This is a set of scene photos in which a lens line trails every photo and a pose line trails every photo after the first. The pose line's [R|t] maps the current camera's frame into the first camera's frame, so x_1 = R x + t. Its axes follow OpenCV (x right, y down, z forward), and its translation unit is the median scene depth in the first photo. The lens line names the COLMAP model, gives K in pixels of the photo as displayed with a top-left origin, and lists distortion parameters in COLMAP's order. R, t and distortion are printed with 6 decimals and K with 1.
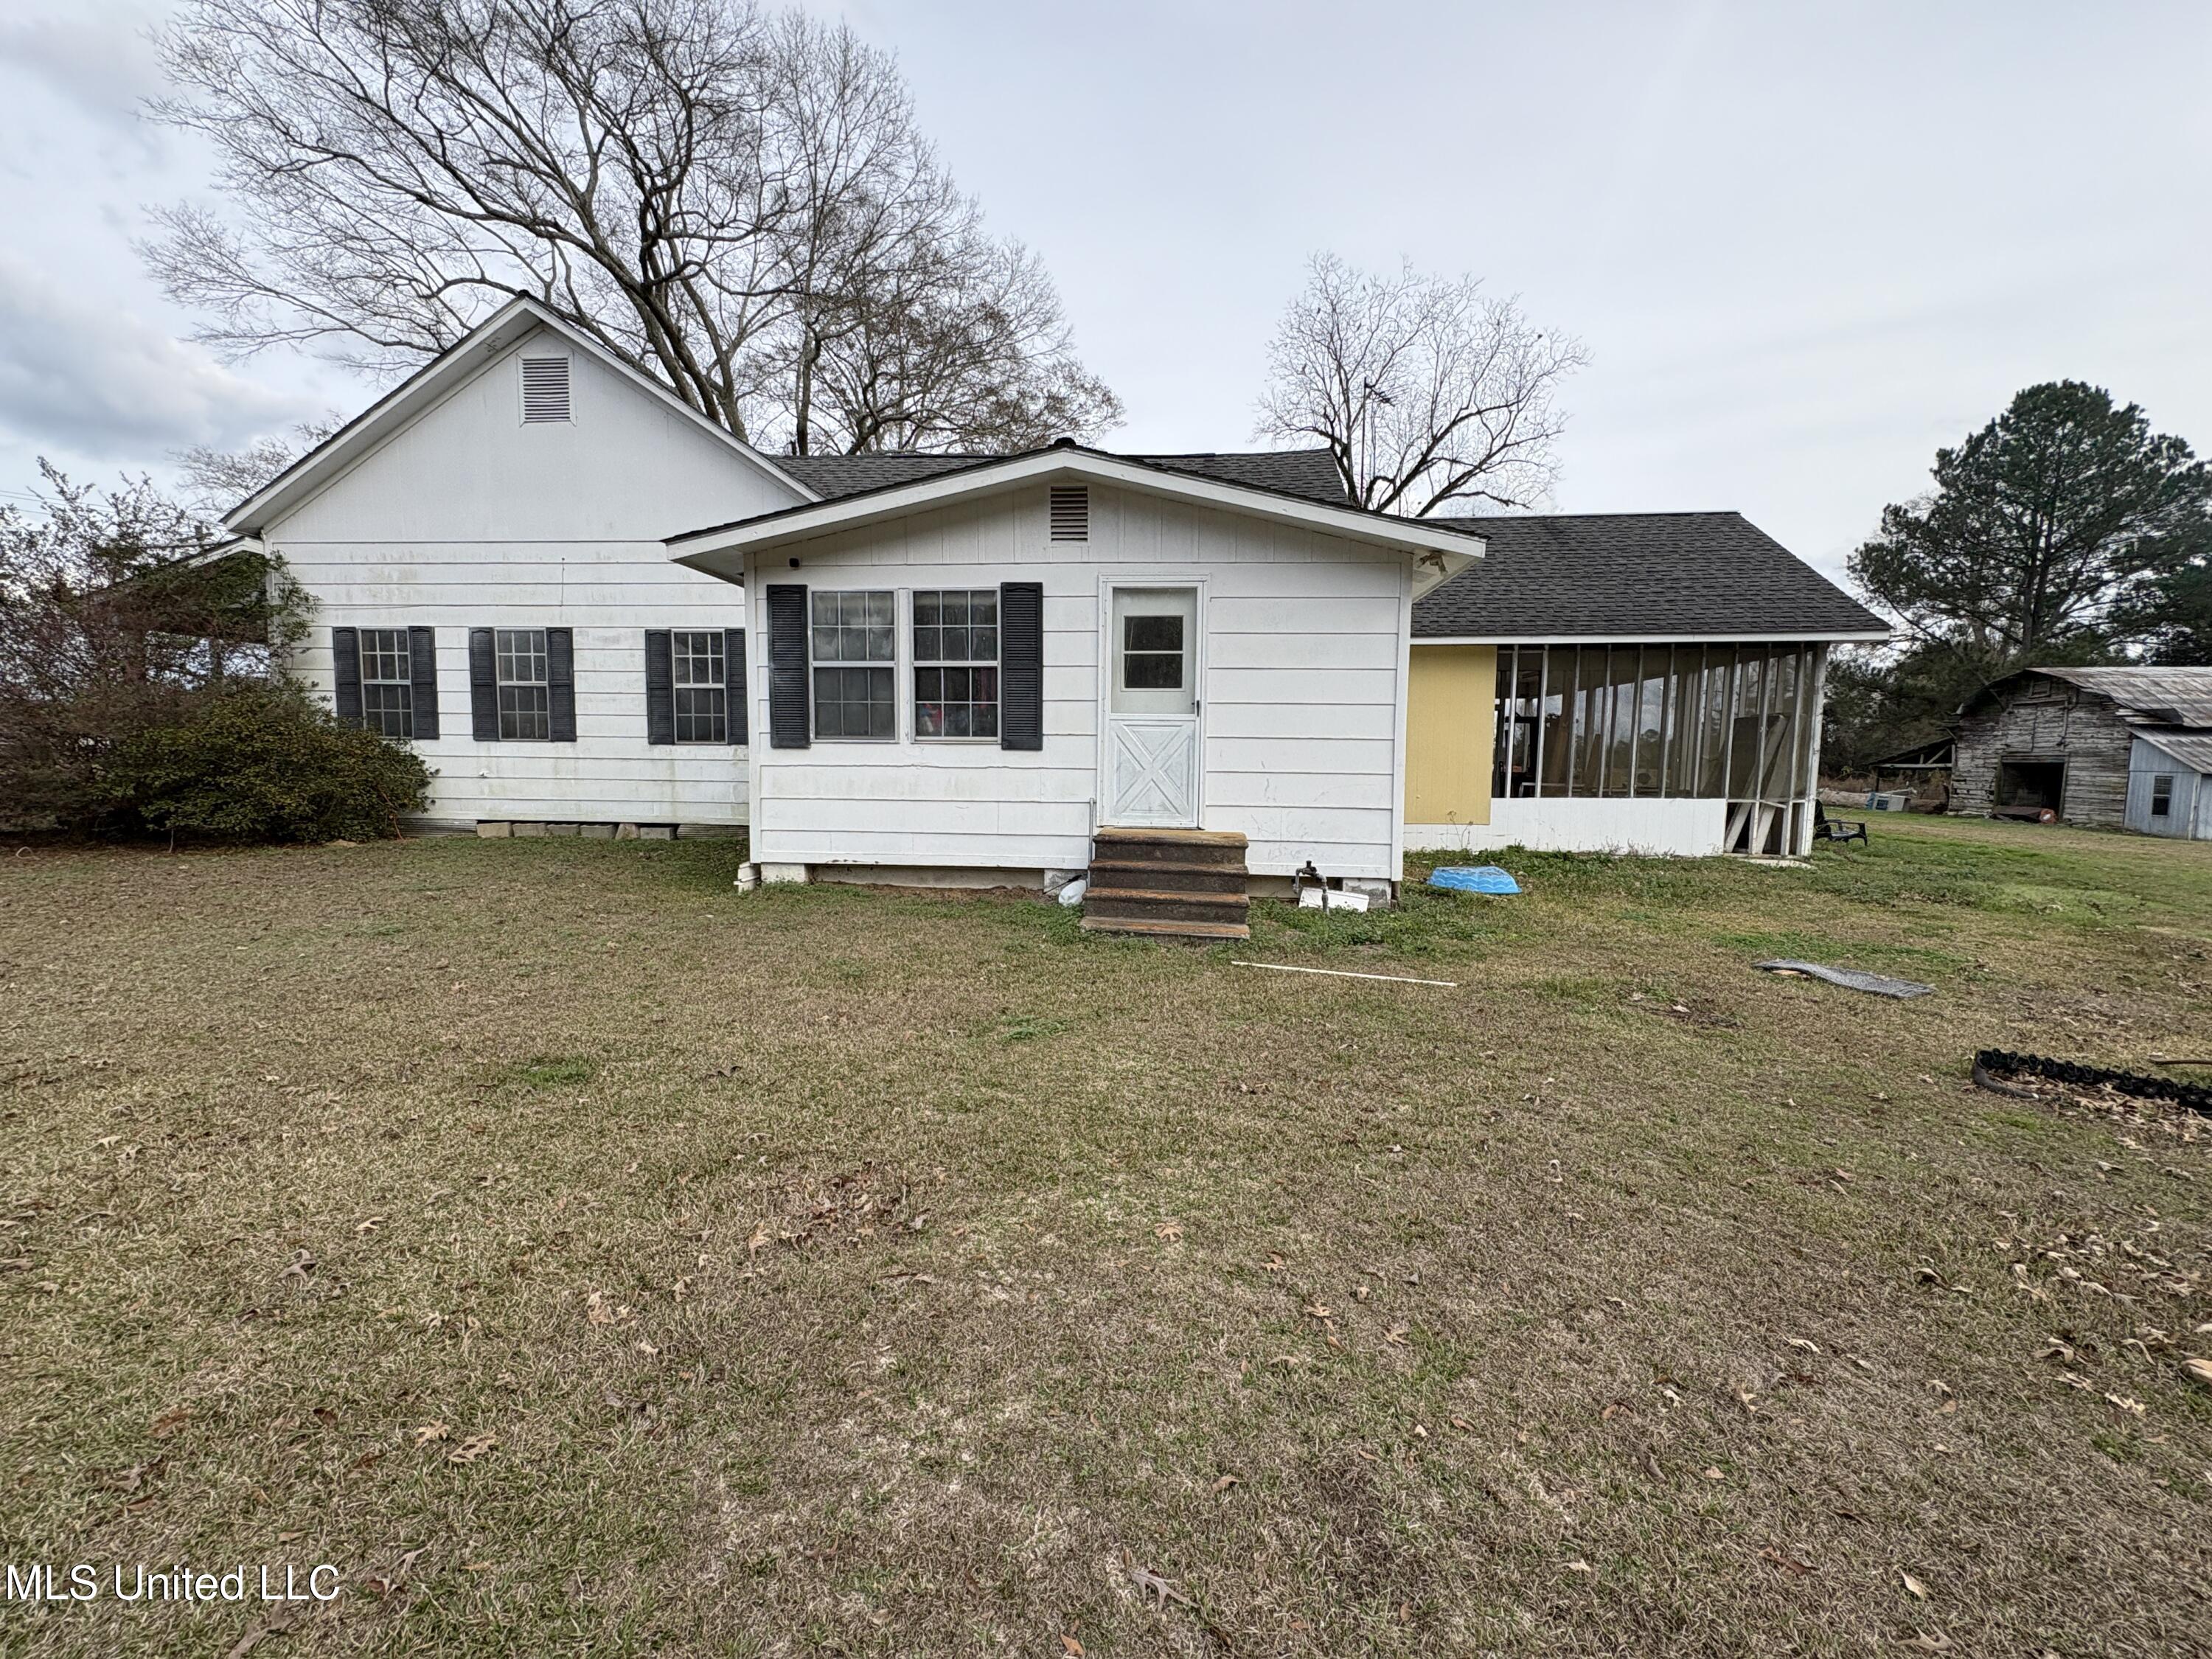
lens RADIAL K [[880.2, 0, 1103.3], [0, 880.2, 830.7], [0, 0, 1]] dist [-0.000638, 0.000267]
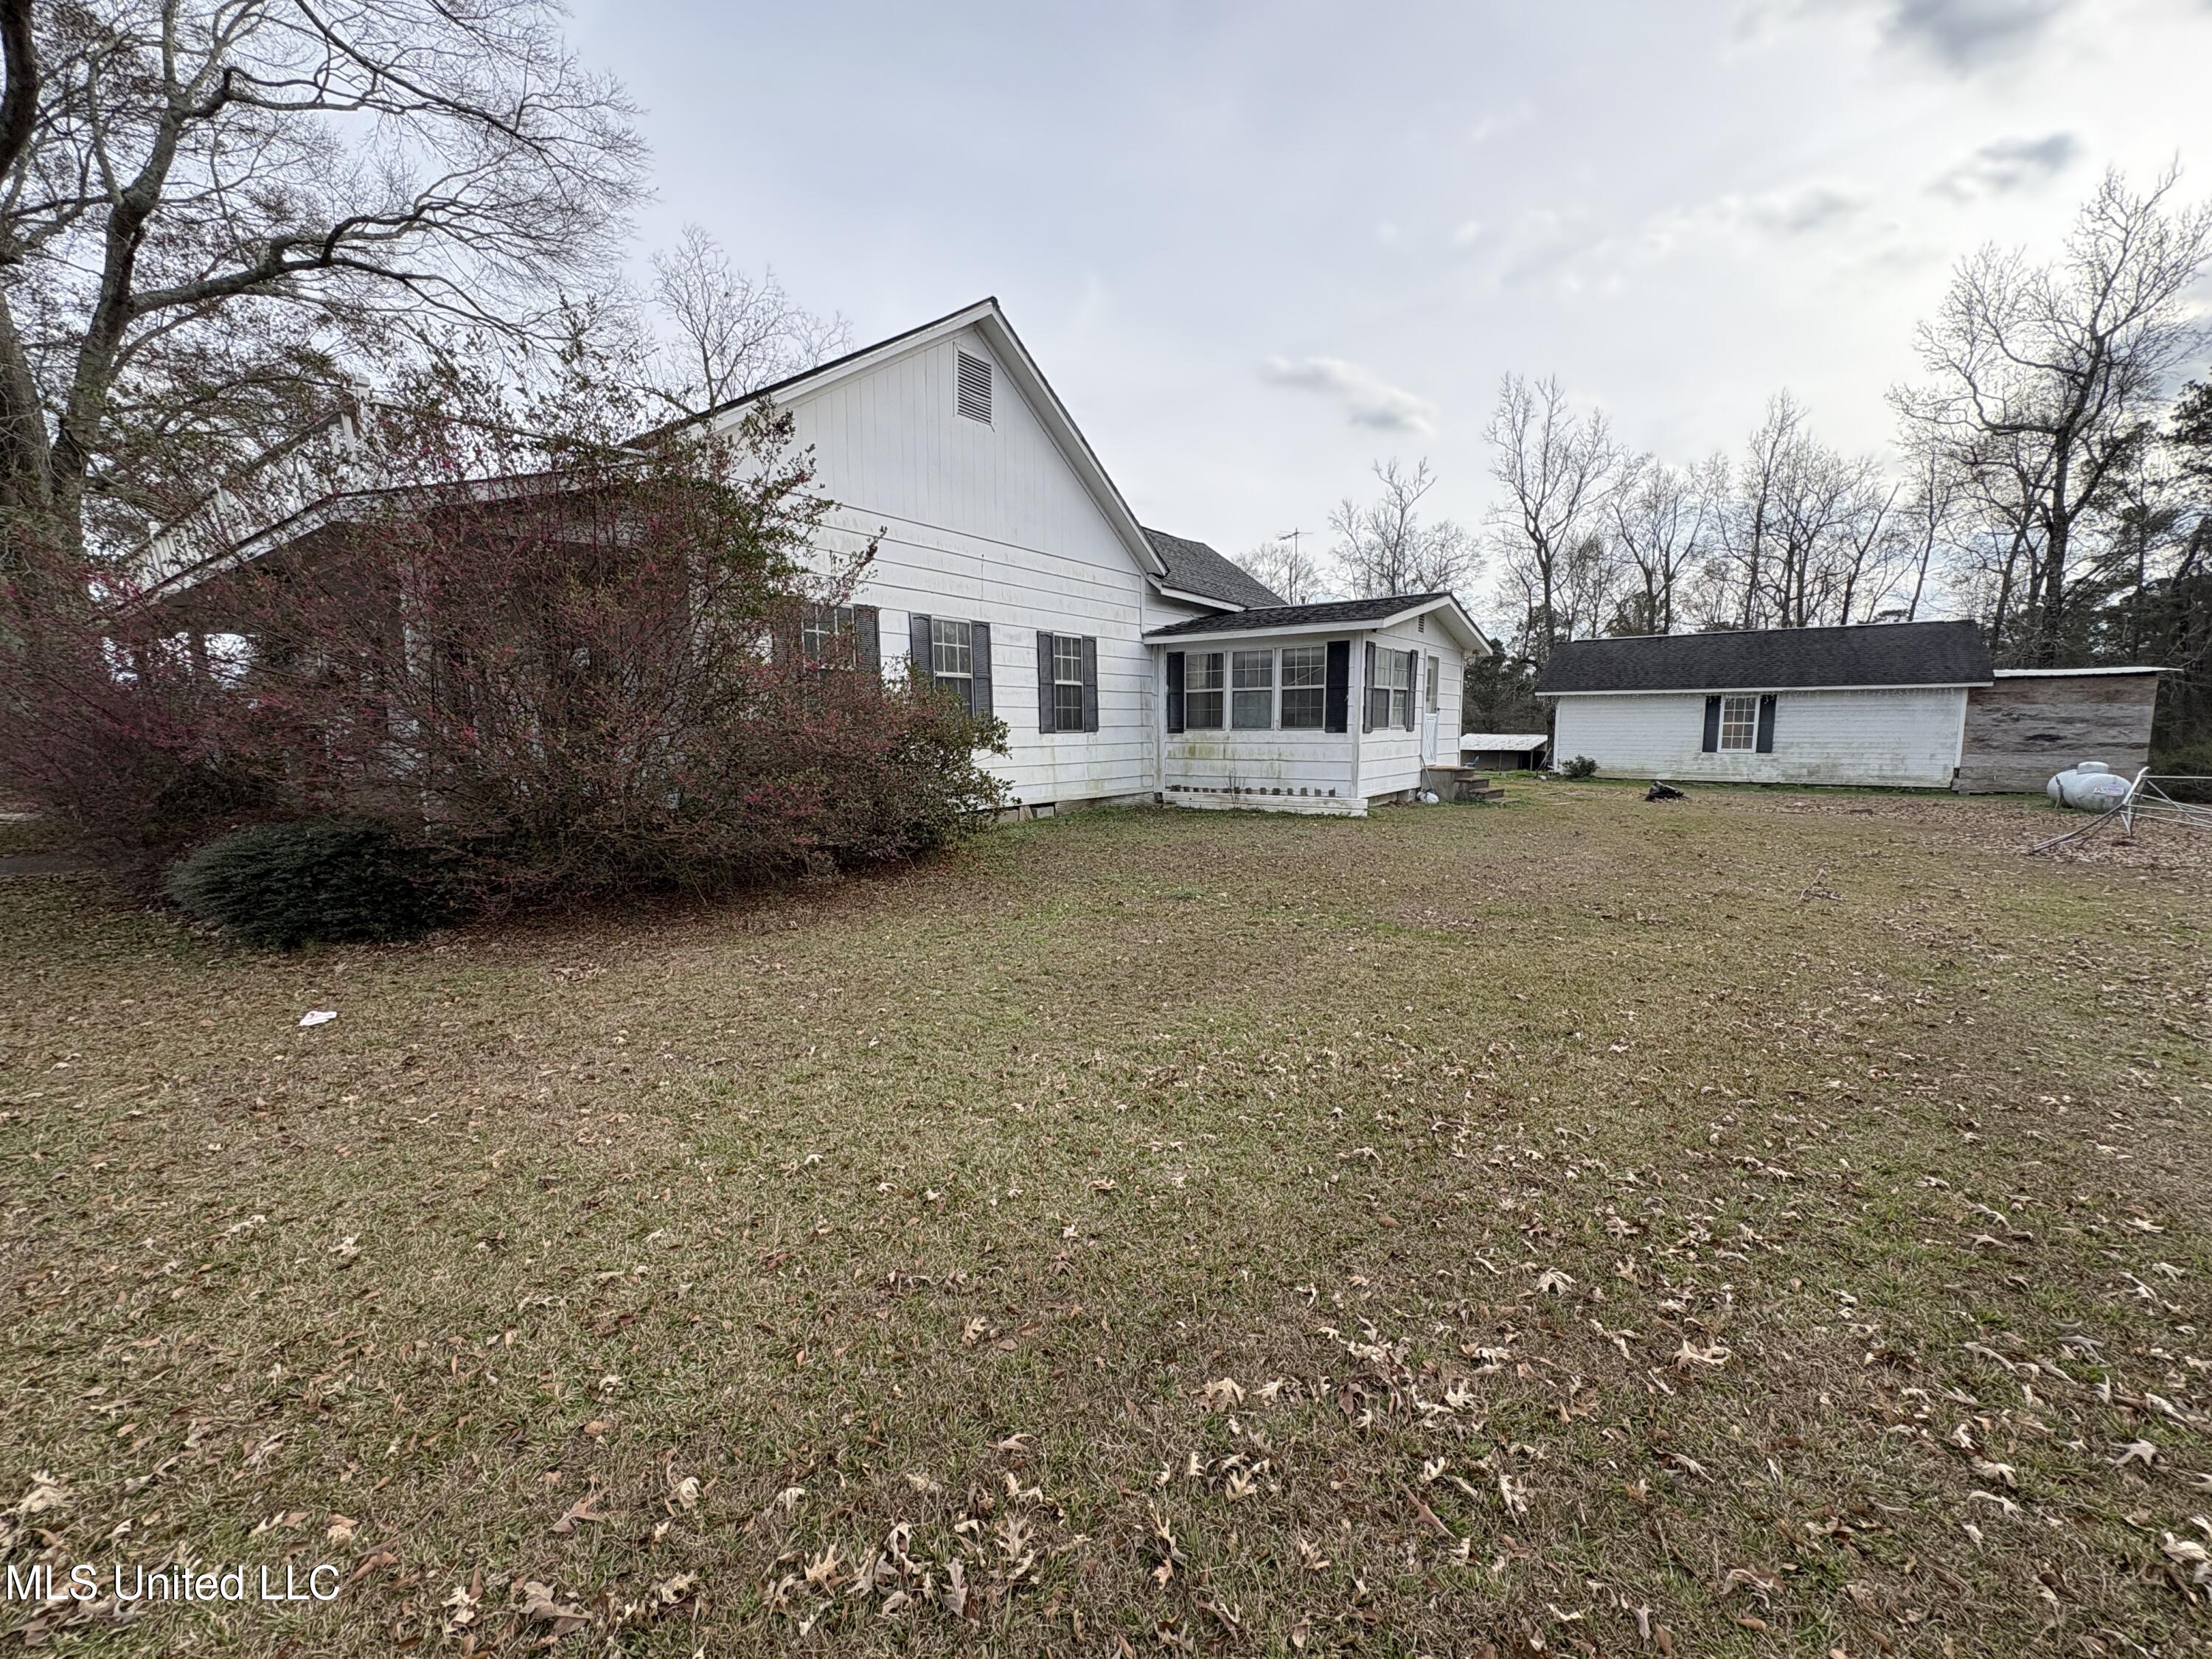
lens RADIAL K [[880.2, 0, 1102.0], [0, 880.2, 835.0], [0, 0, 1]] dist [-0.000638, 0.000267]
pose [[0.528038, -0.119094, 0.840828, -0.592480], [0.086345, 0.992516, 0.086355, -0.024325], [-0.844819, 0.027003, 0.534370, 0.137043]]
